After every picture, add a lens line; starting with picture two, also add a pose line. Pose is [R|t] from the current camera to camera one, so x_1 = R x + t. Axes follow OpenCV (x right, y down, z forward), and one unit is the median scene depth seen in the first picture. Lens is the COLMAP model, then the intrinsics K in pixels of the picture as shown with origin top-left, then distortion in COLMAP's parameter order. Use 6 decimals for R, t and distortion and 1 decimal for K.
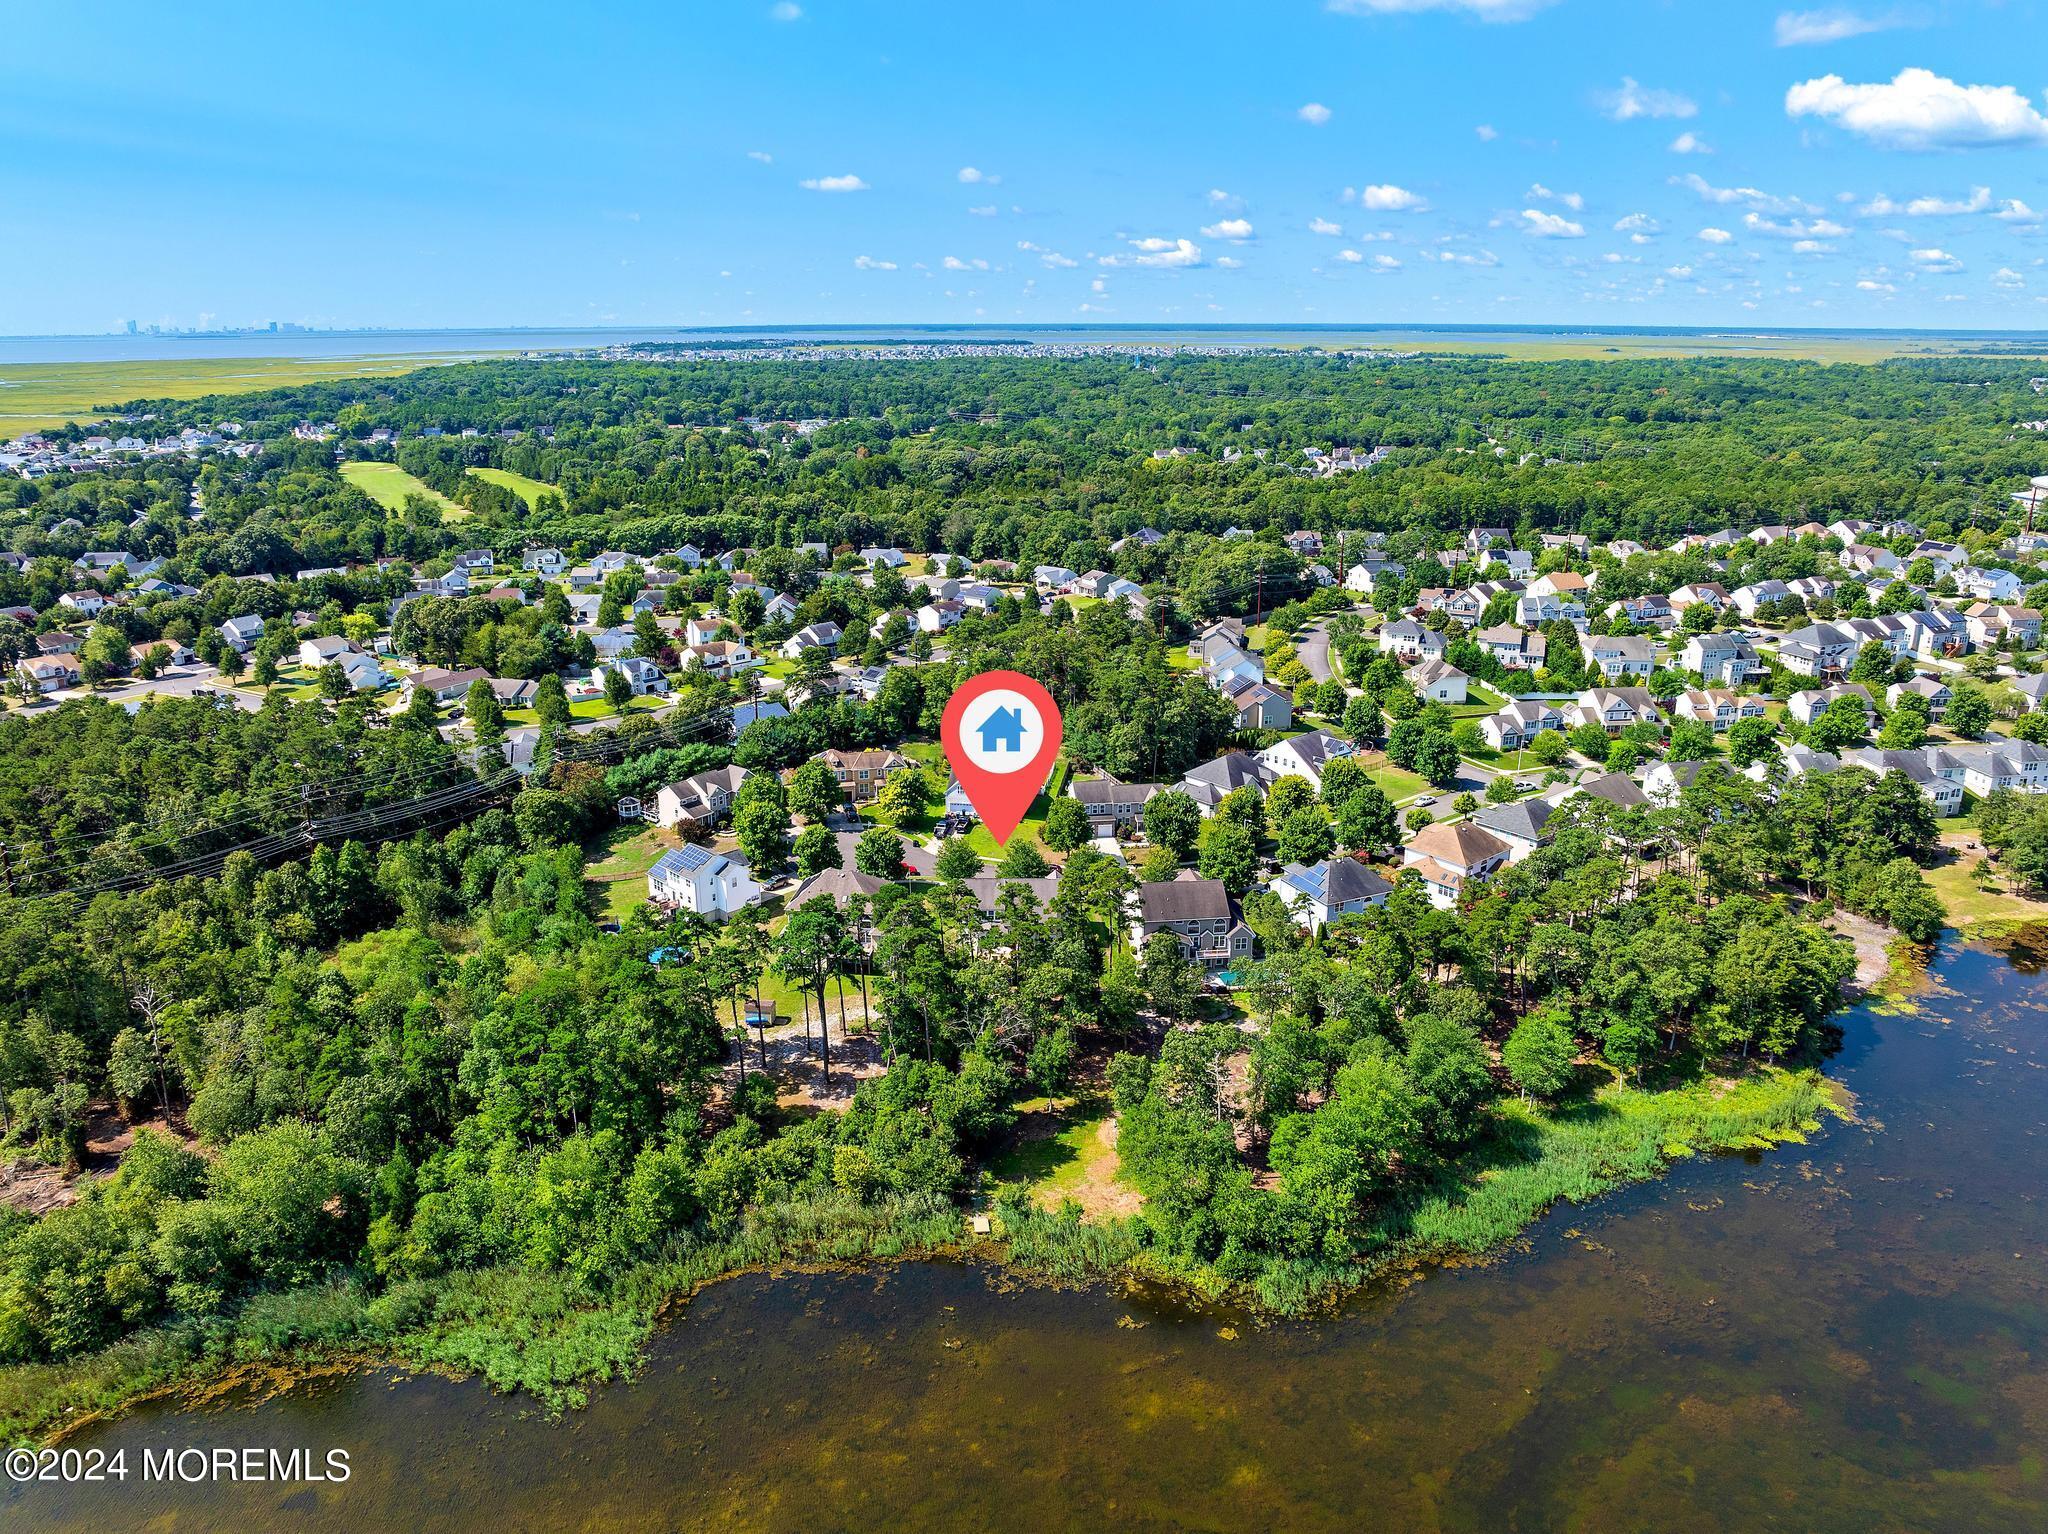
lens RADIAL K [[1436.2, 0, 1004.3], [0, 1436.2, 766.7], [0, 0, 1]] dist [-0.043971, 0.014293]
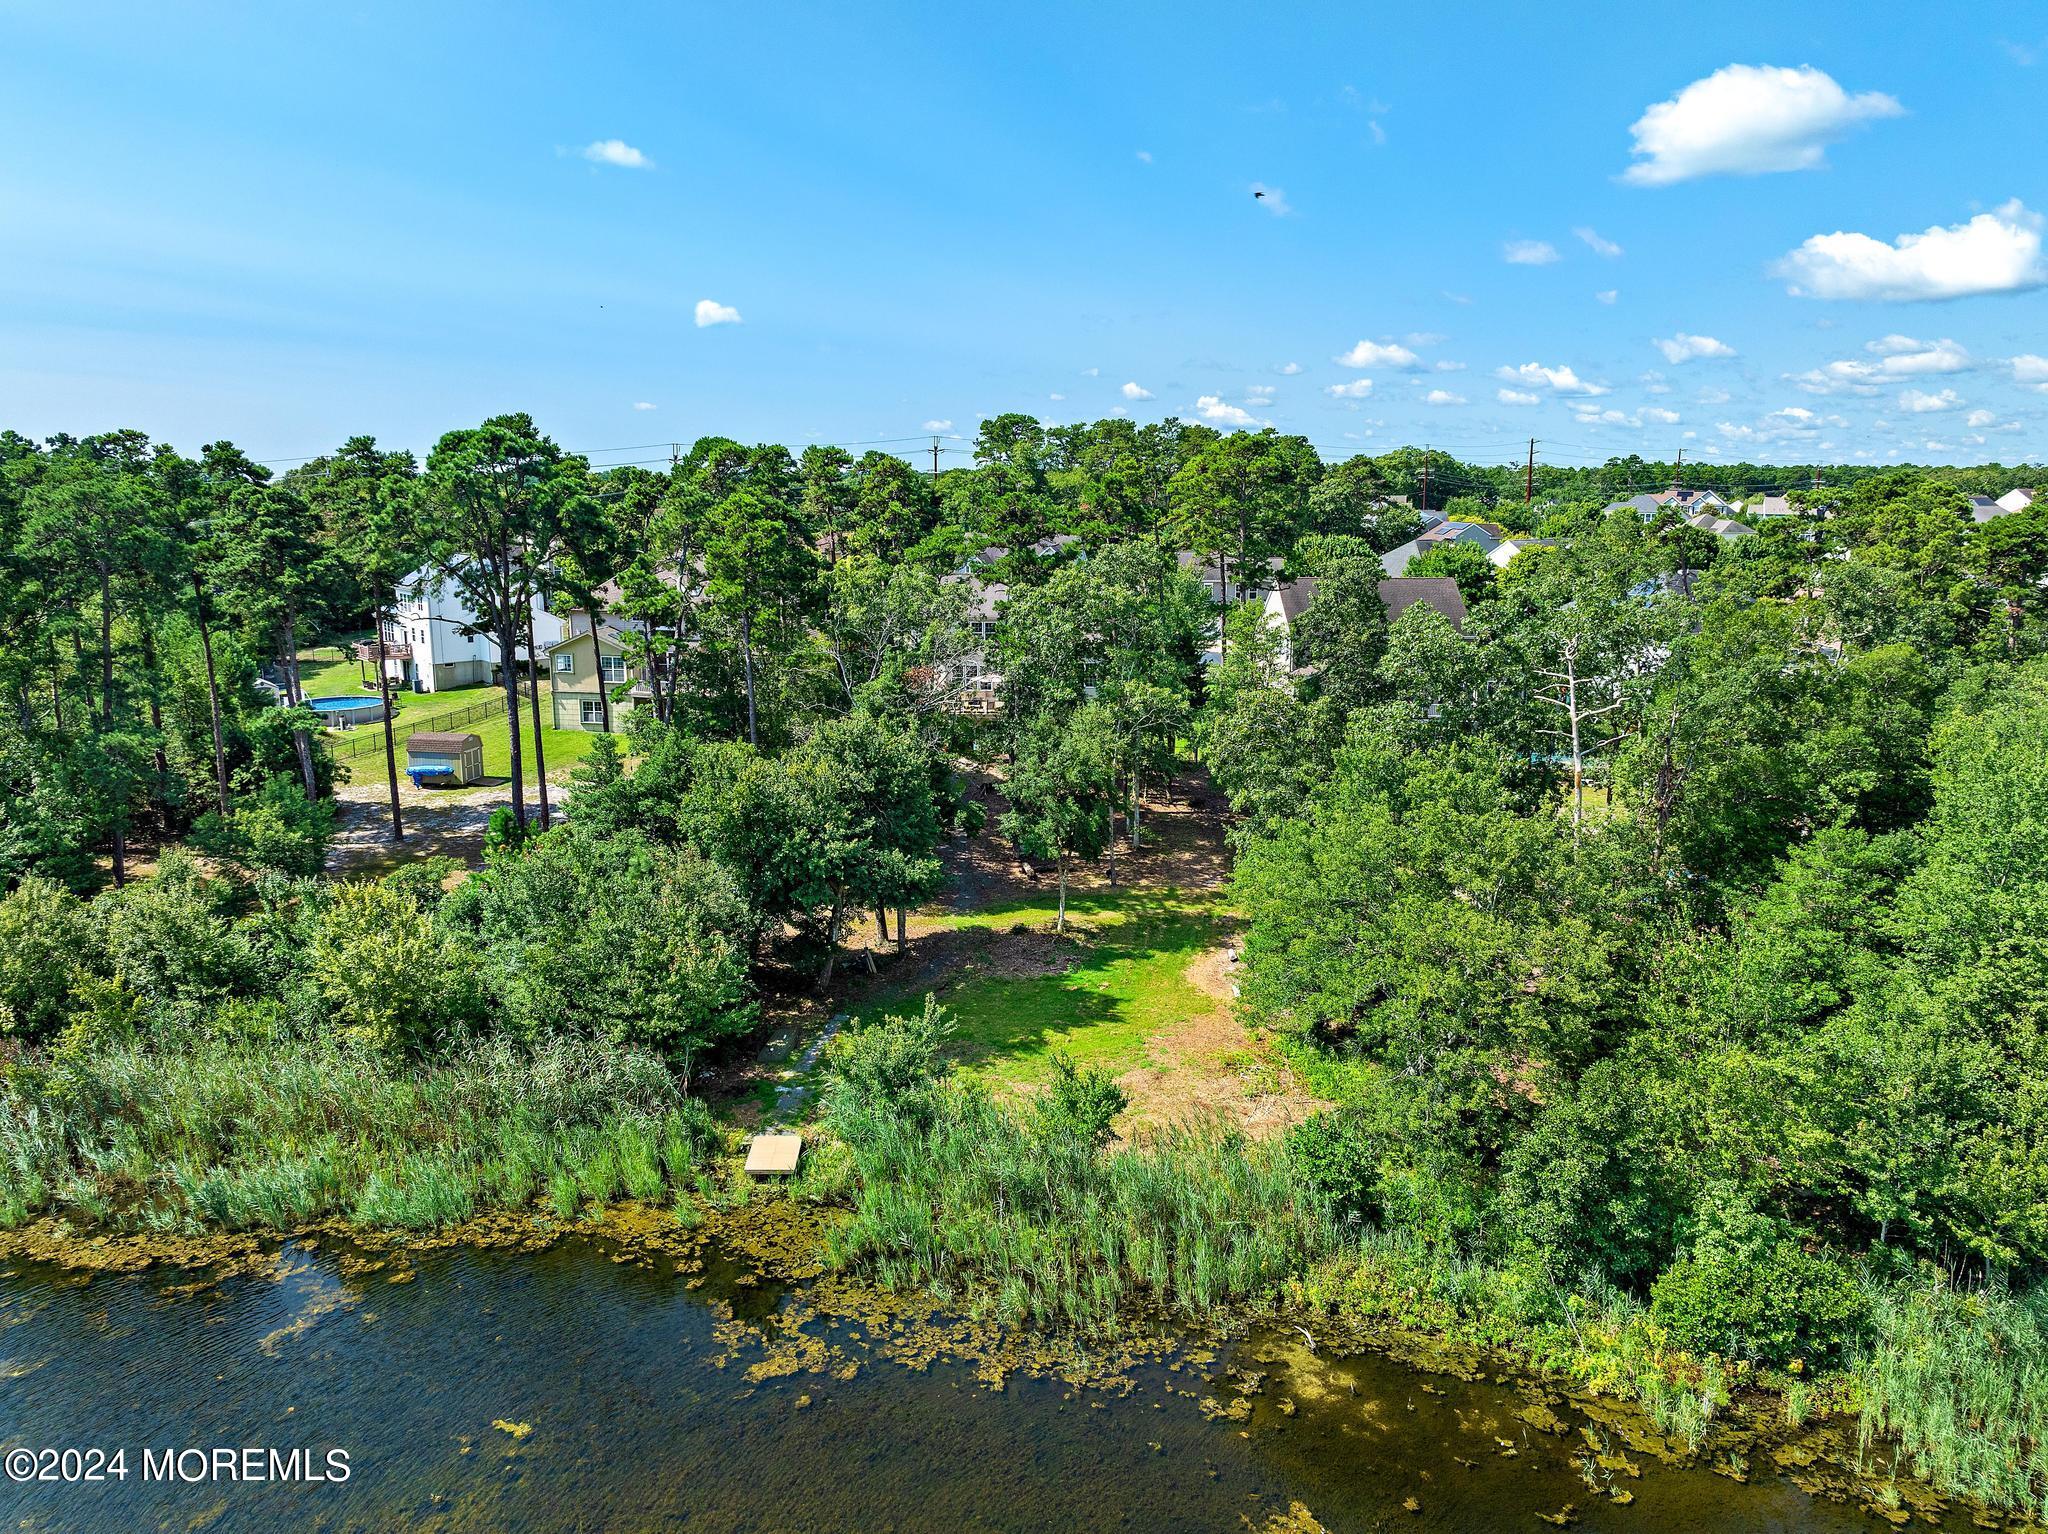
lens RADIAL K [[1436.2, 0, 1021.1], [0, 1436.2, 770.9], [0, 0, 1]] dist [-0.043971, 0.014293]
pose [[0.997885, 0.024726, -0.060124, 0.052133], [-0.031351, 0.993227, -0.111877, 0.286614], [0.056951, 0.113525, 0.991902, 0.737842]]
